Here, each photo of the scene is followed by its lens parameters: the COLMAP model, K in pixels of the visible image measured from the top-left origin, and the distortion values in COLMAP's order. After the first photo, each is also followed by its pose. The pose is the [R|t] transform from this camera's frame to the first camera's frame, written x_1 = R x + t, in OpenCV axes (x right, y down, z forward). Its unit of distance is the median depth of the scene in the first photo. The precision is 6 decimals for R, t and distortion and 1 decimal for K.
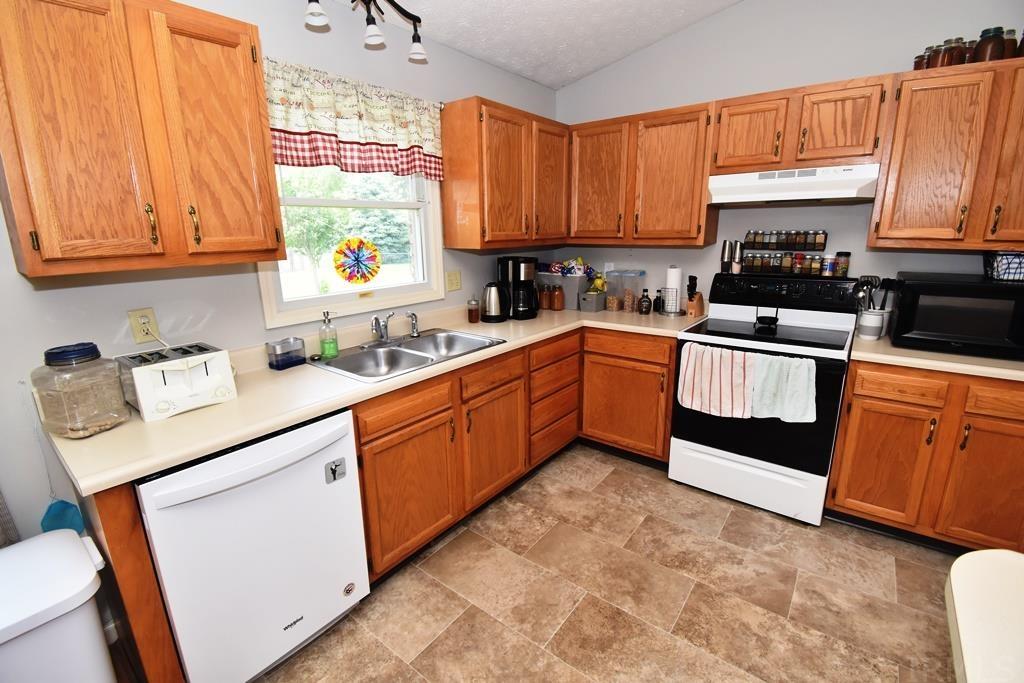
lens RADIAL K [[454.7, 0, 507.2], [0, 454.7, 342.9], [0, 0, 1]] dist [0.004766, -0.010446]
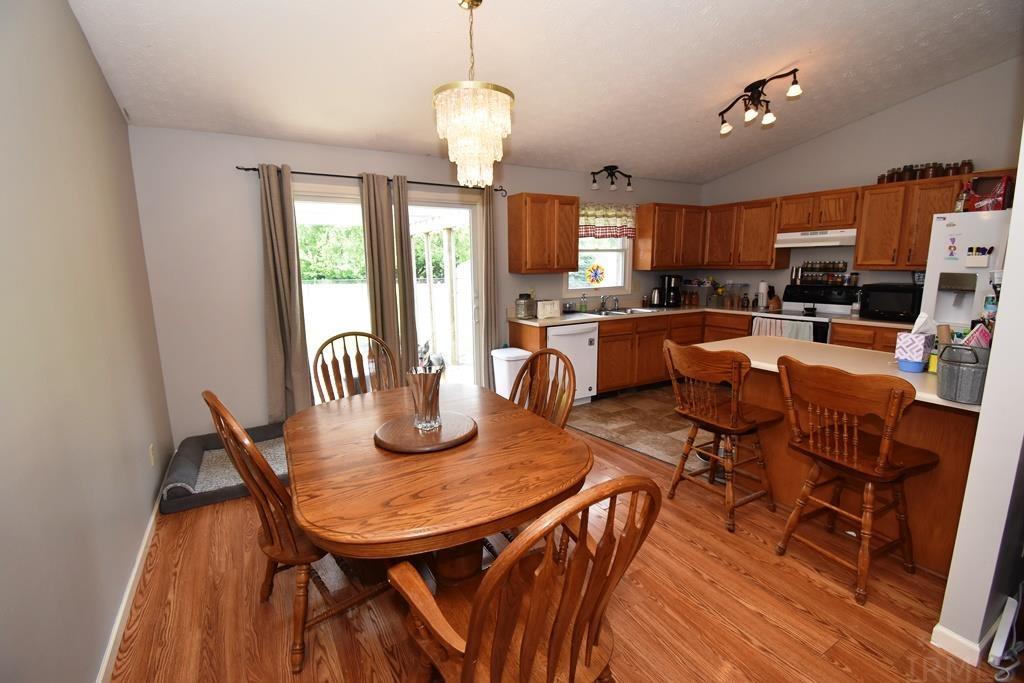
lens RADIAL K [[454.7, 0, 504.8], [0, 454.7, 348.3], [0, 0, 1]] dist [0.004766, -0.010446]
pose [[0.926997, 0.068555, -0.368749, 0.121005], [-0.088632, 0.995348, -0.037766, 0.304305], [0.364445, 0.067692, 0.928761, -1.223878]]
